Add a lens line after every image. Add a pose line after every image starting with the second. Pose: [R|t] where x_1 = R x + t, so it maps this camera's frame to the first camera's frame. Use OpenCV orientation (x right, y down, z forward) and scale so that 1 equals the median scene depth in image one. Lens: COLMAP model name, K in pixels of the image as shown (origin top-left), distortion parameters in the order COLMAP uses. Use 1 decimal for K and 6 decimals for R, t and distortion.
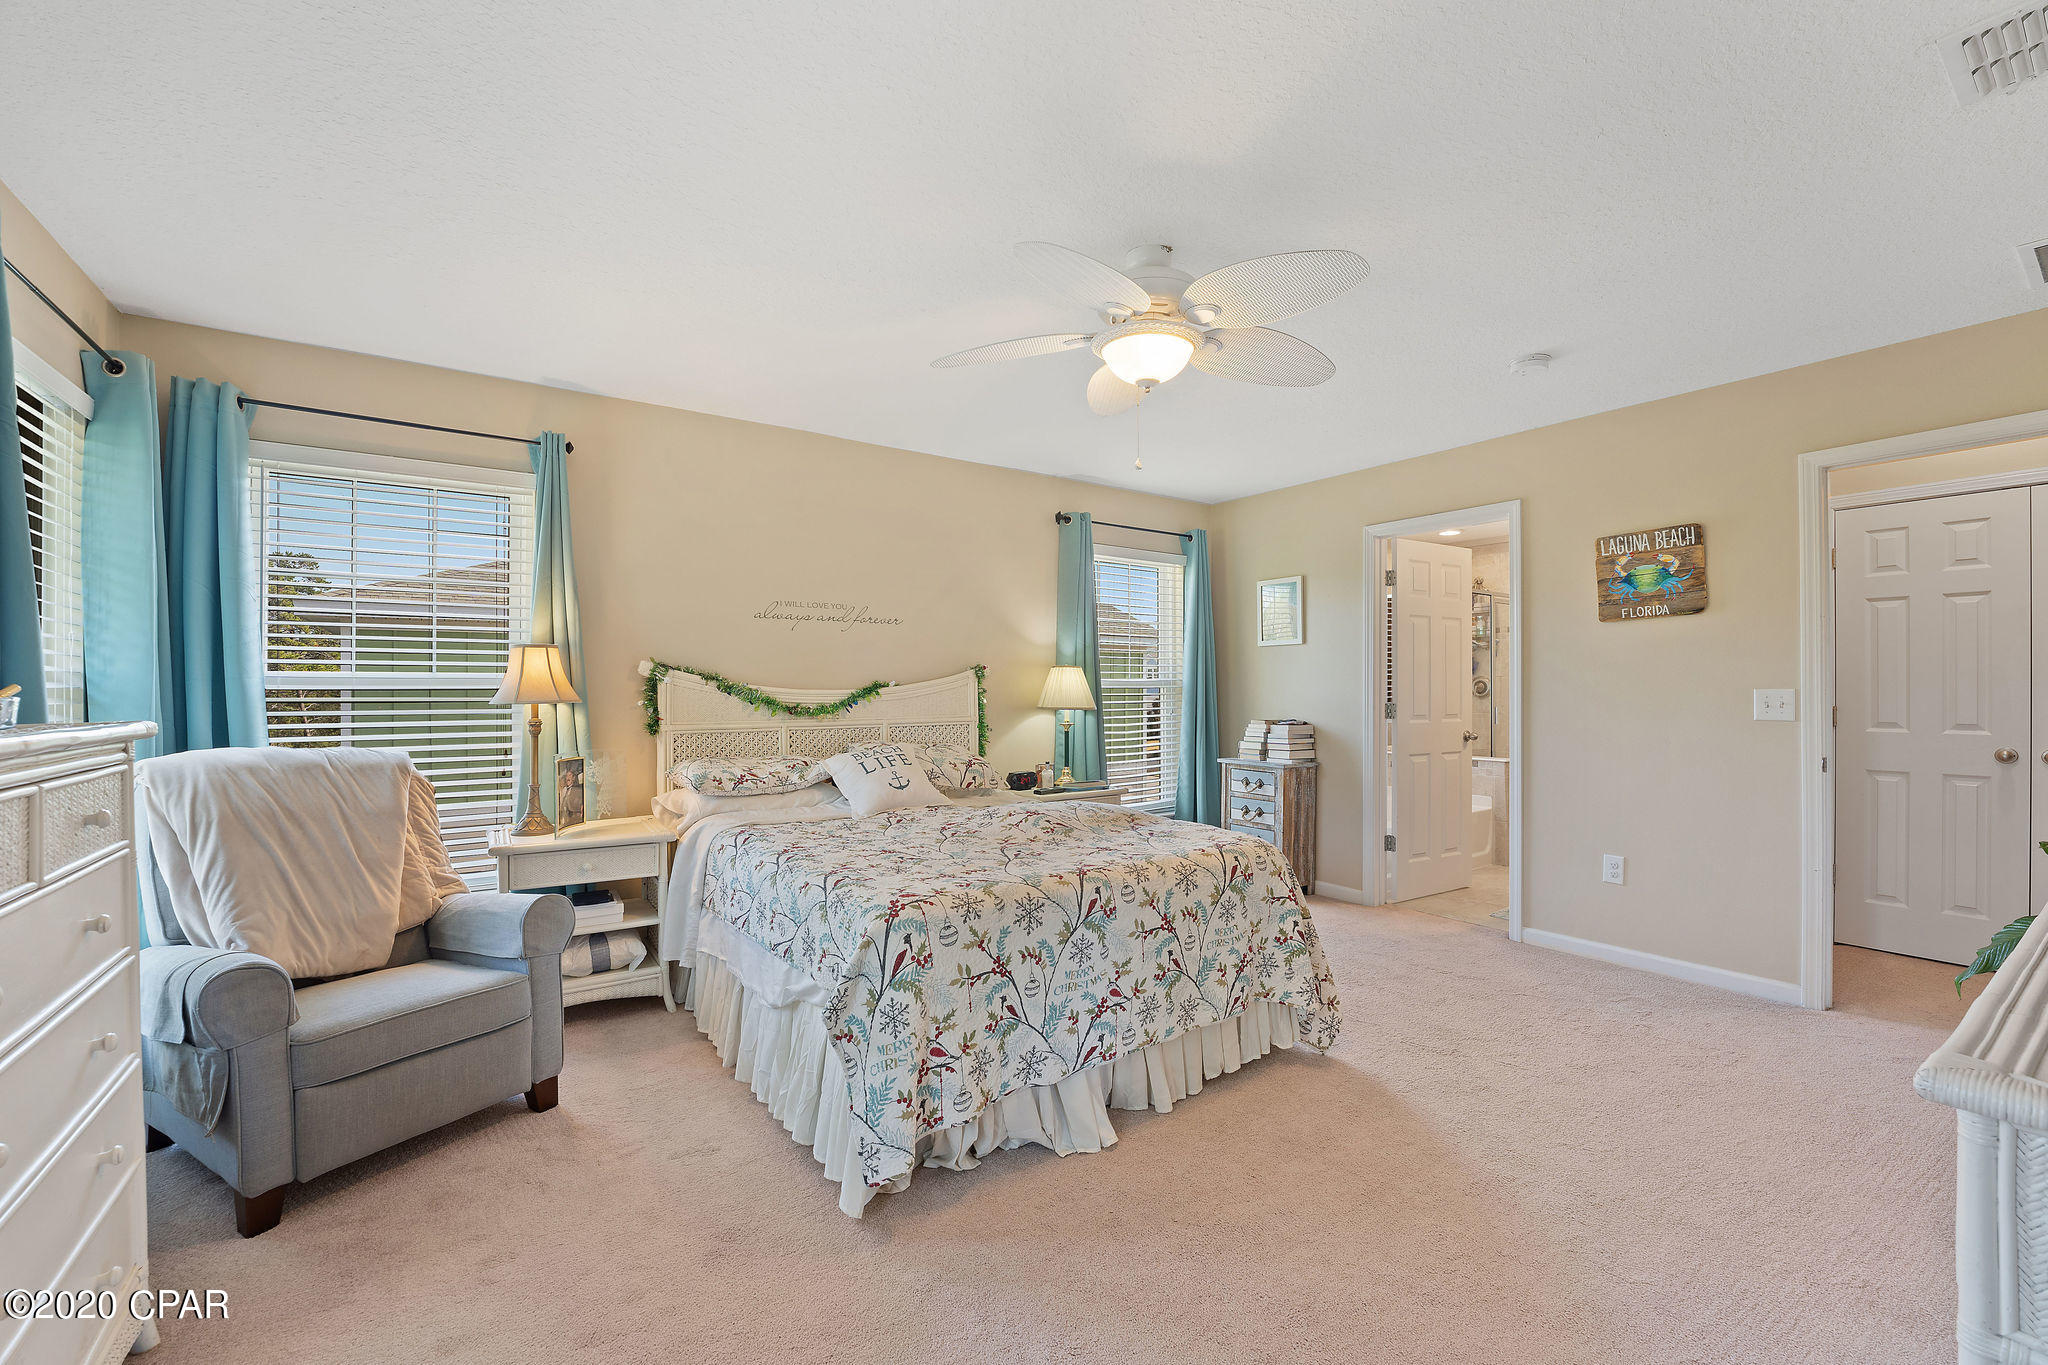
lens RADIAL K [[881.3, 0, 1024.0], [0, 881.3, 682.5], [0, 0, 1]] dist [-0.001357, -0.000032]
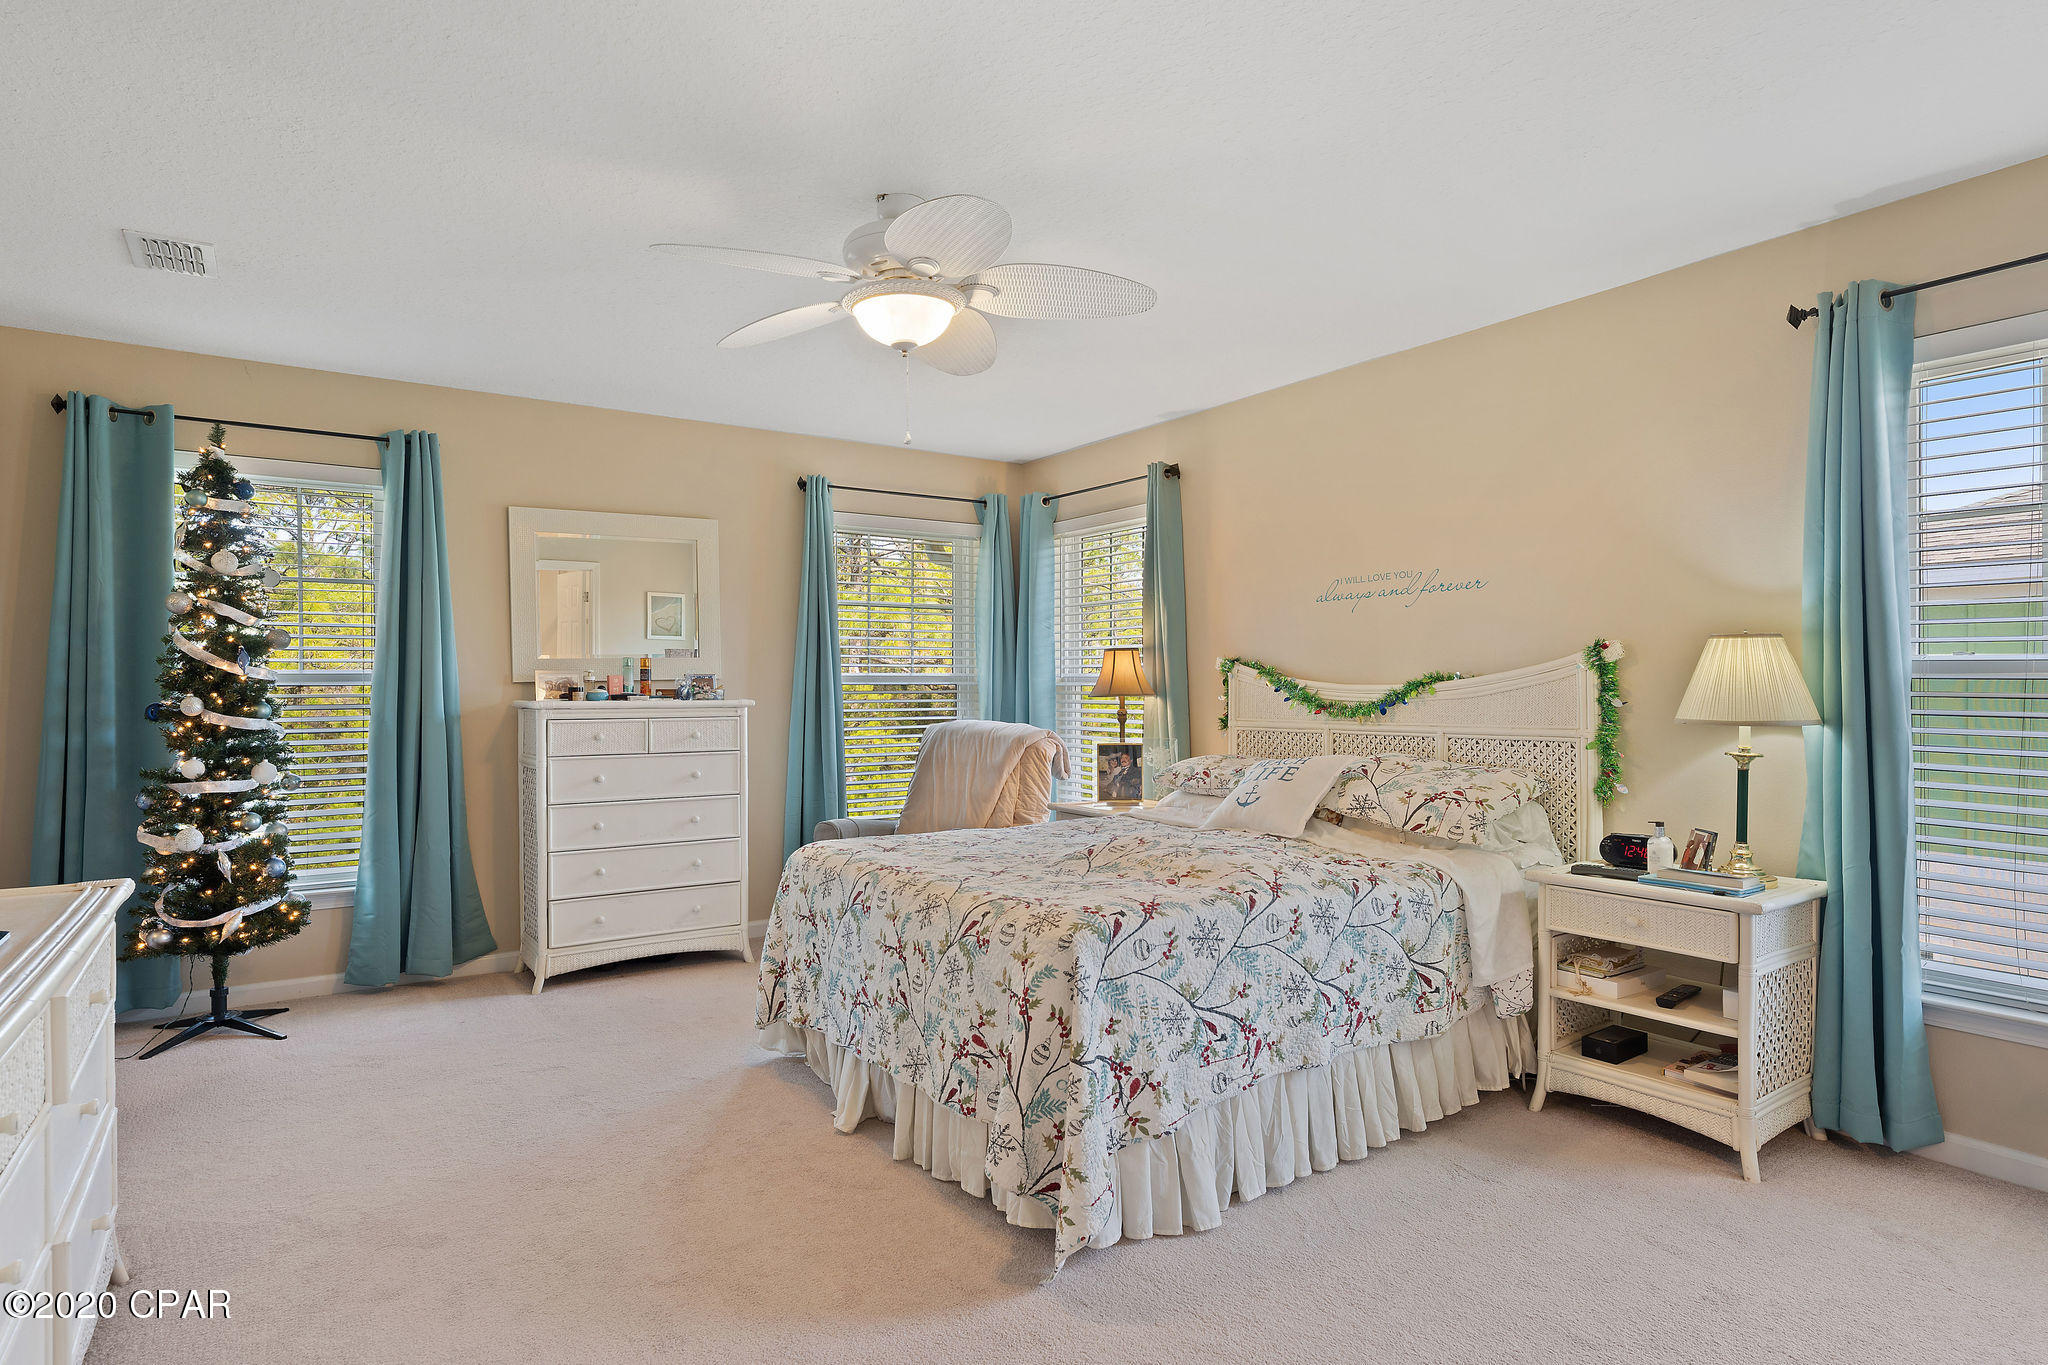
lens RADIAL K [[1096.2, 0, 1024.0], [0, 1096.2, 682.5], [0, 0, 1]] dist [0.102329, -0.000089]
pose [[0.015221, -0.007776, -0.999854, 1.126579], [0.000628, 0.999970, -0.007768, 0.020694], [0.999884, -0.000510, 0.015226, 1.004706]]
